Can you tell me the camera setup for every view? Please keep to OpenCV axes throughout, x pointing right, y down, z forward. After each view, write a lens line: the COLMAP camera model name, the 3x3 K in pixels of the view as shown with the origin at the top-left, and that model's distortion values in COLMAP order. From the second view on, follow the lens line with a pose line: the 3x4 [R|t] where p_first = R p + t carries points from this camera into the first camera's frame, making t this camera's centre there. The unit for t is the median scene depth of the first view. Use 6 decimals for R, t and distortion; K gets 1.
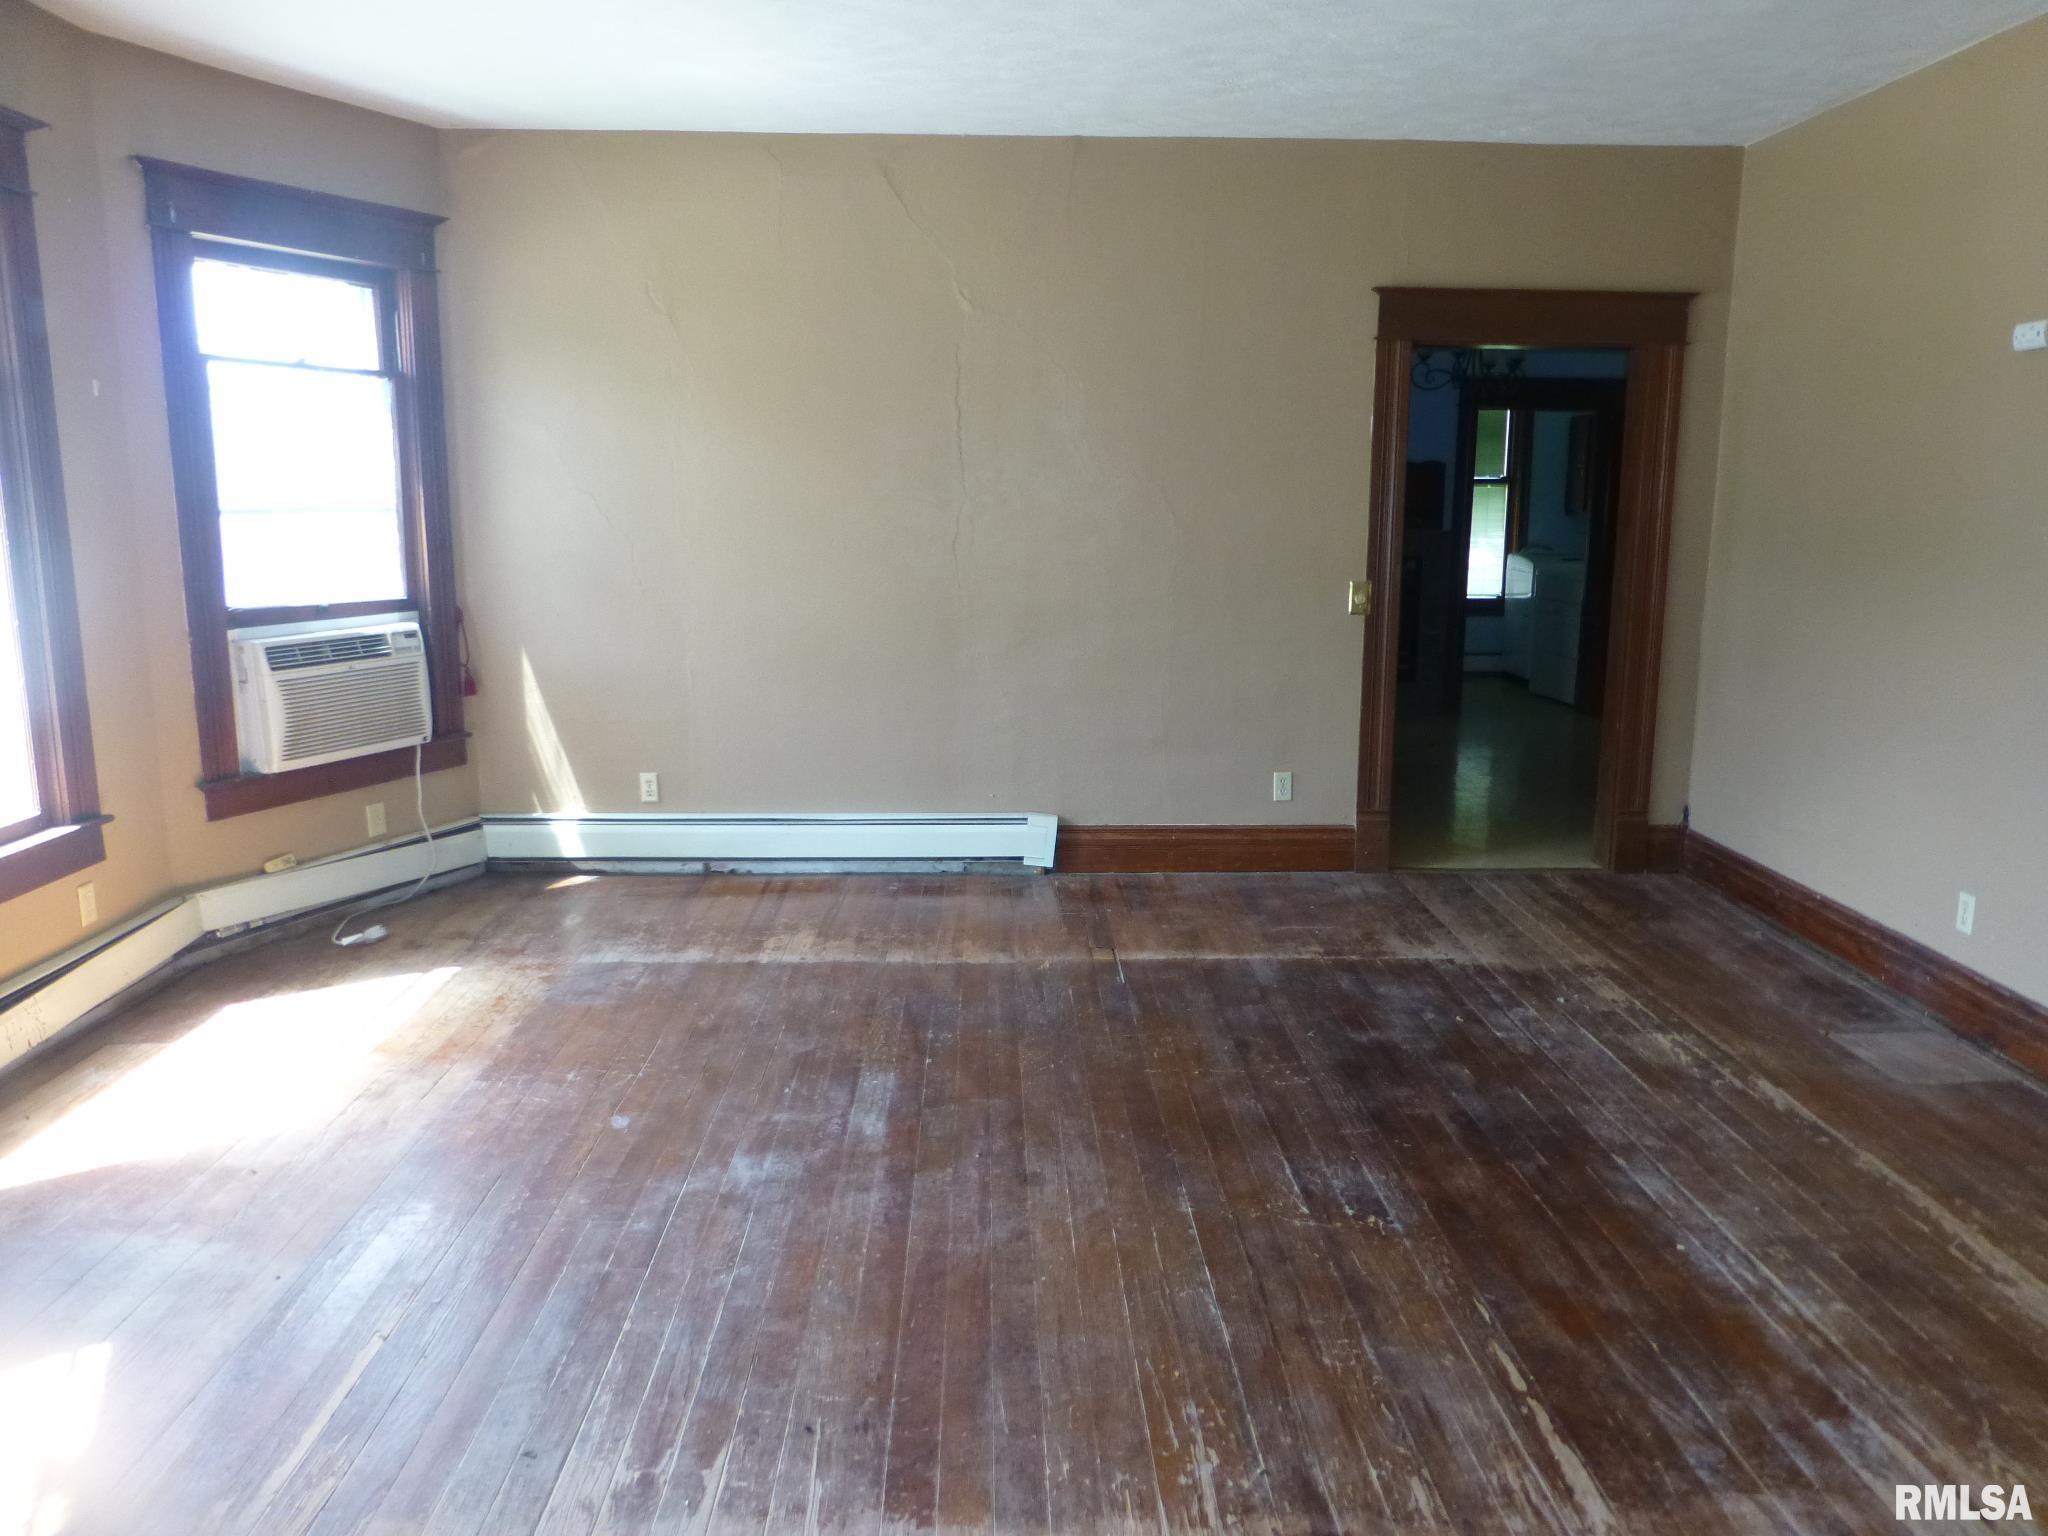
lens RADIAL K [[1448.9, 0, 1024.0], [0, 1448.9, 768.0], [0, 0, 1]] dist [-0.003659, -0.029840]
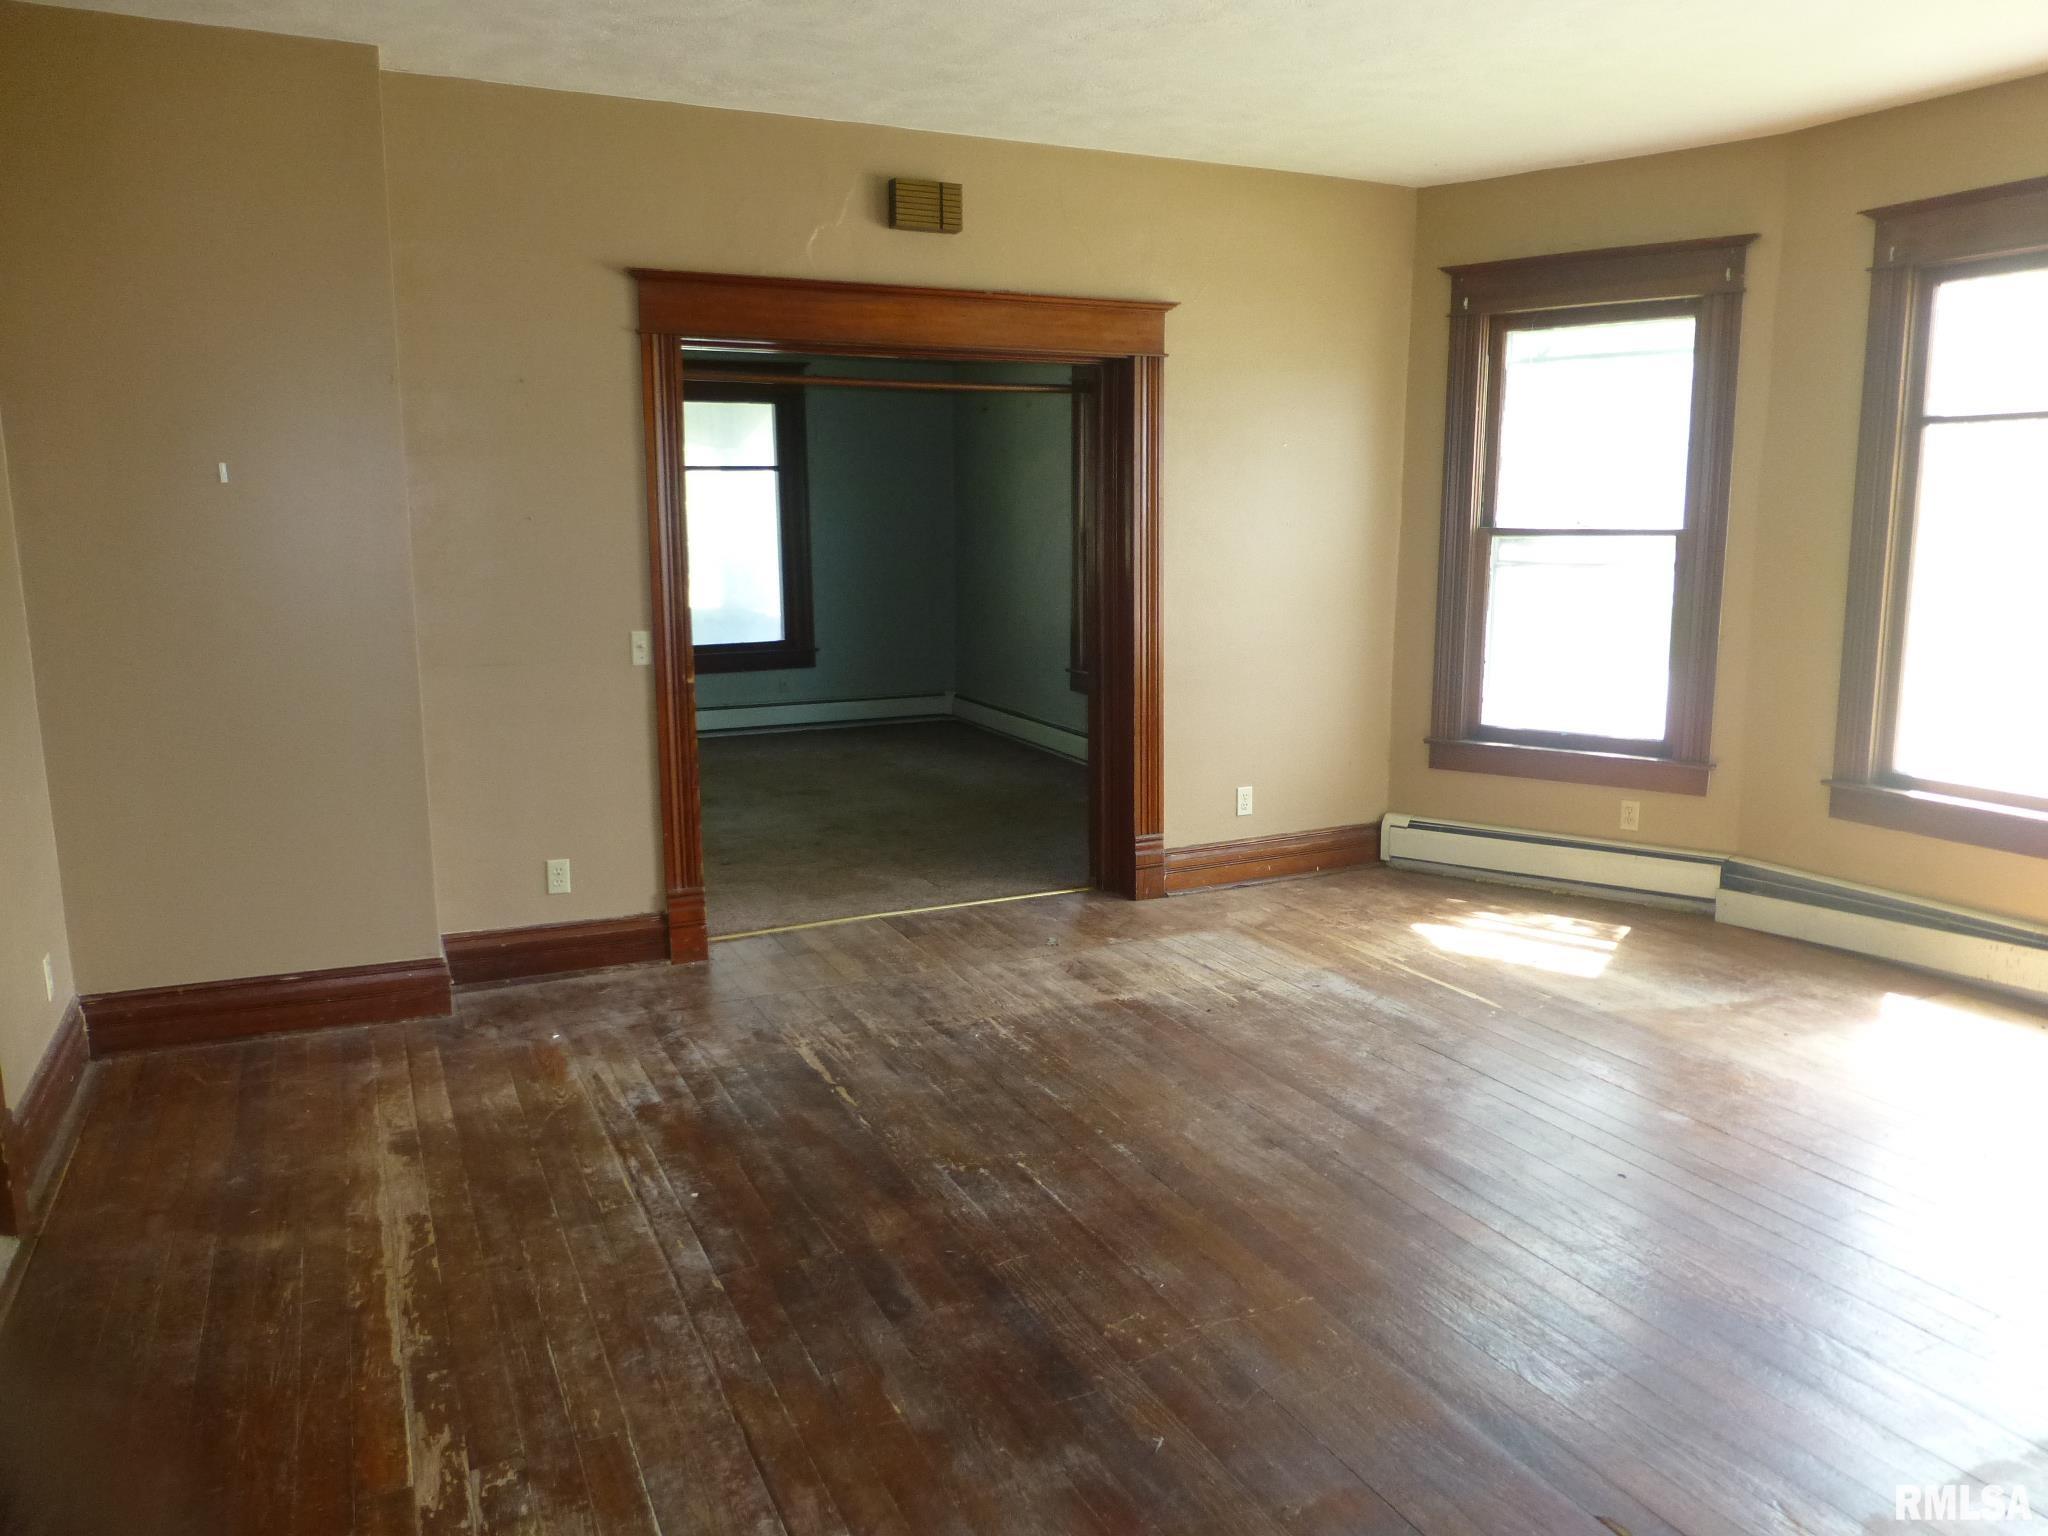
lens RADIAL K [[1504.9, 0, 1024.0], [0, 1504.9, 768.0], [0, 0, 1]] dist [-0.013556, 0.000058]
pose [[-0.914692, 0.078305, -0.396494, 0.563984], [-0.061027, 0.943040, 0.327033, -0.318508], [0.399518, 0.323331, -0.857812, 1.710445]]
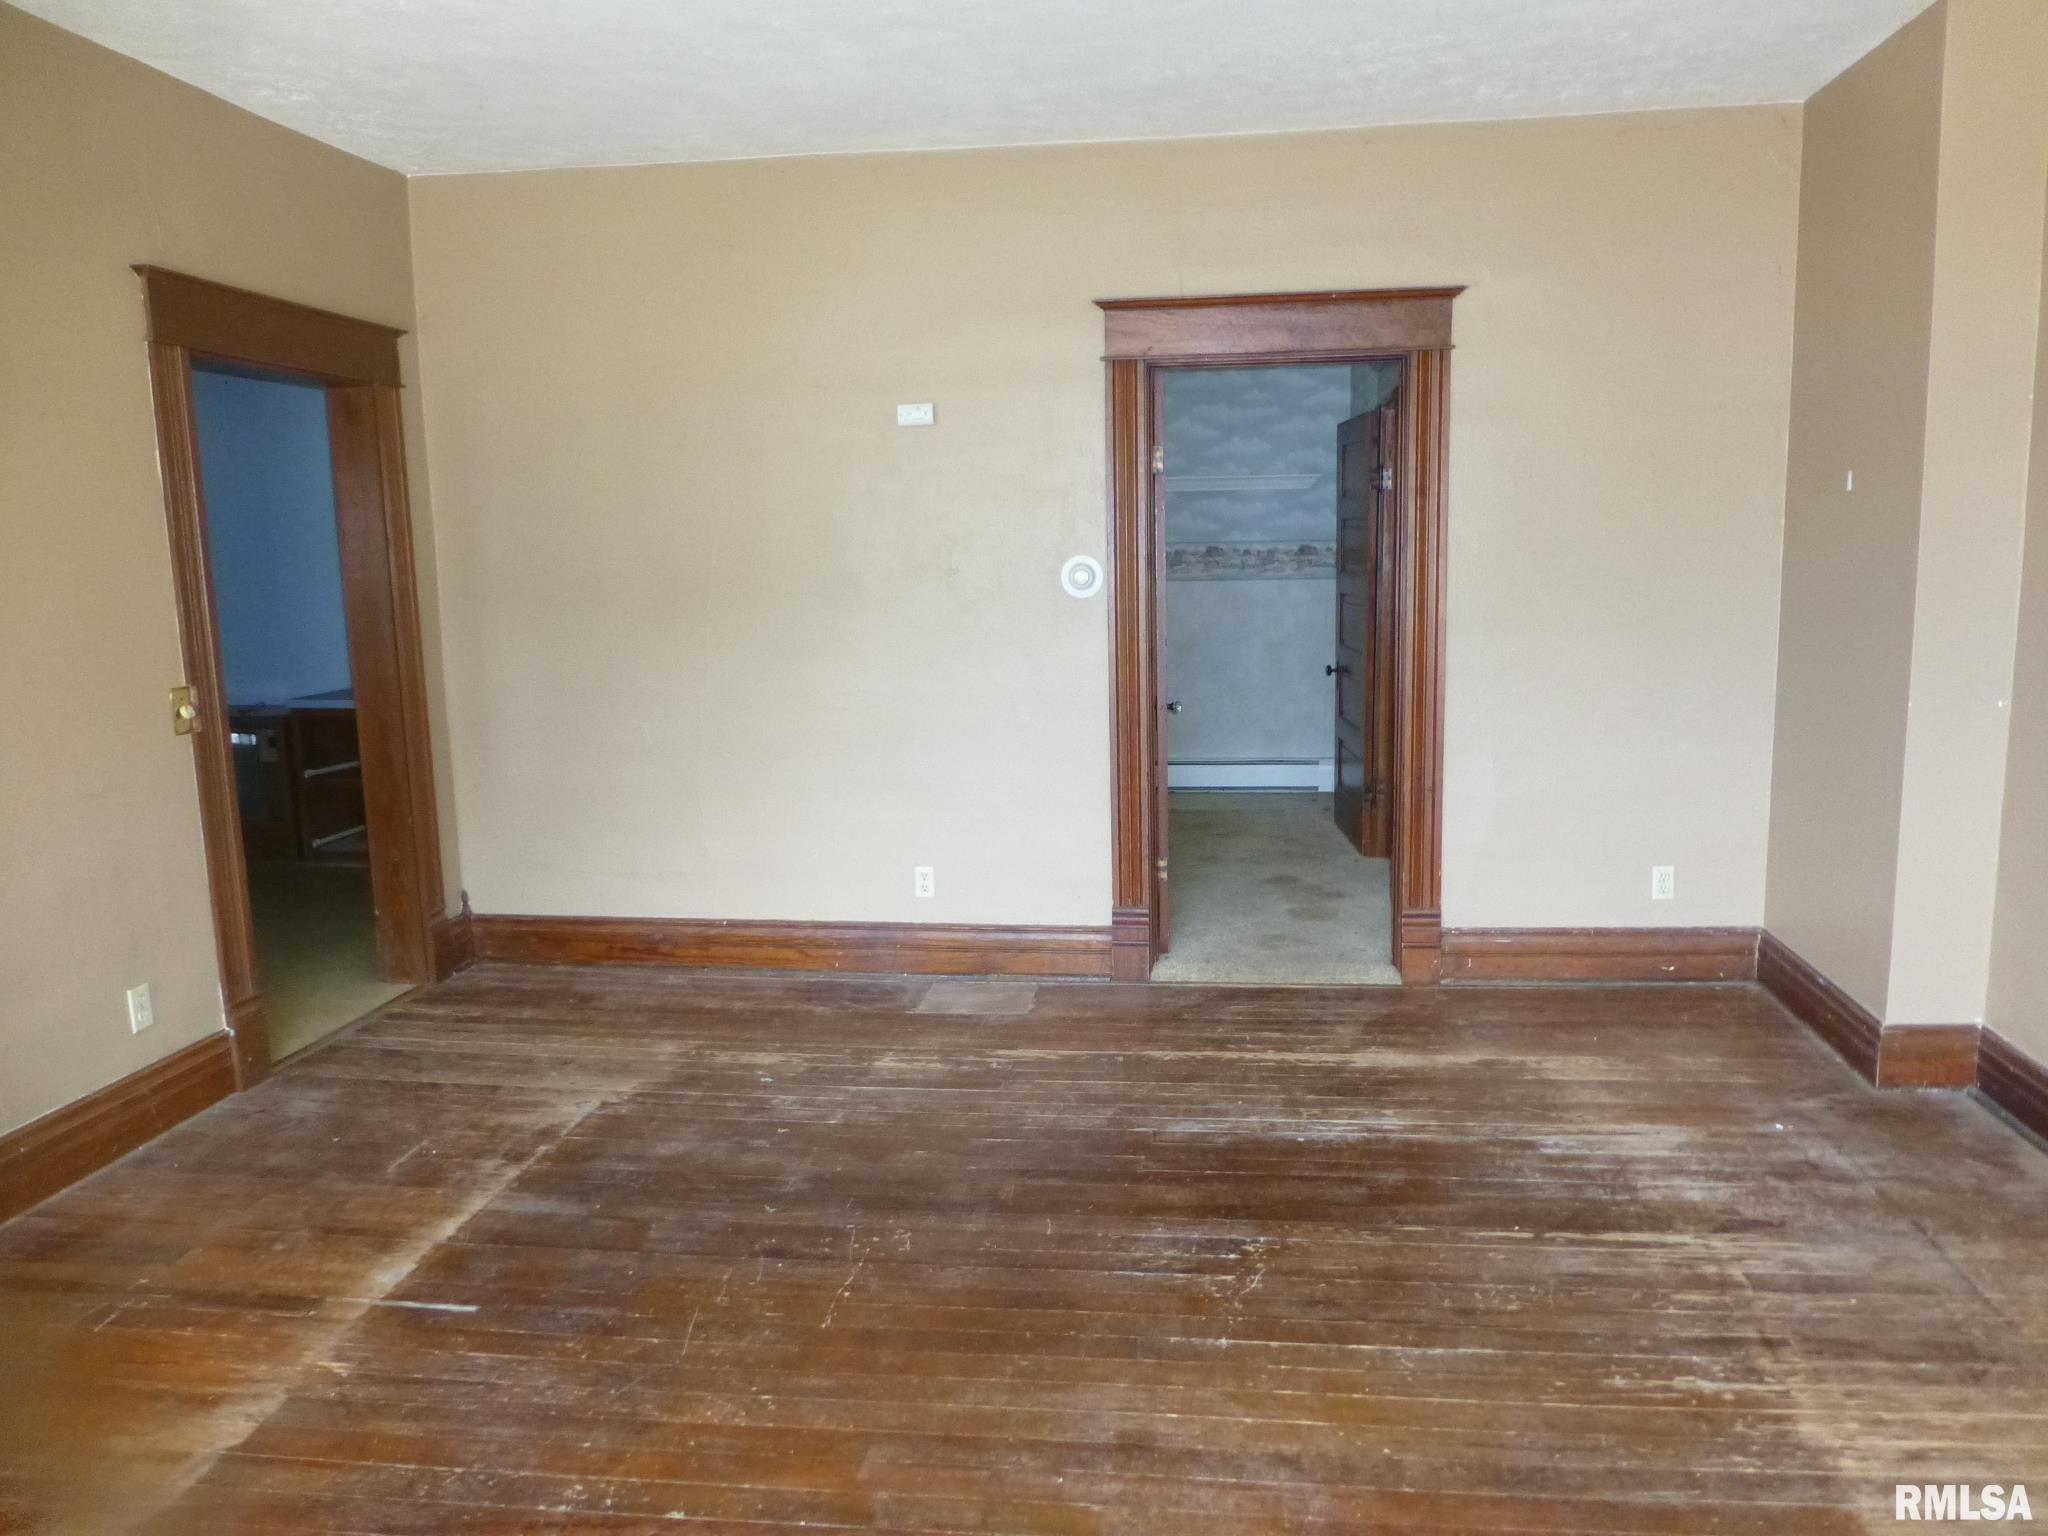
lens RADIAL K [[1504.9, 0, 1024.0], [0, 1504.9, 768.0], [0, 0, 1]] dist [-0.013556, 0.000058]
pose [[0.155025, -0.155025, 0.975671, -0.688559], [0.202120, 0.971697, 0.122279, -0.161011], [-0.967013, 0.178247, 0.181971, 0.808715]]
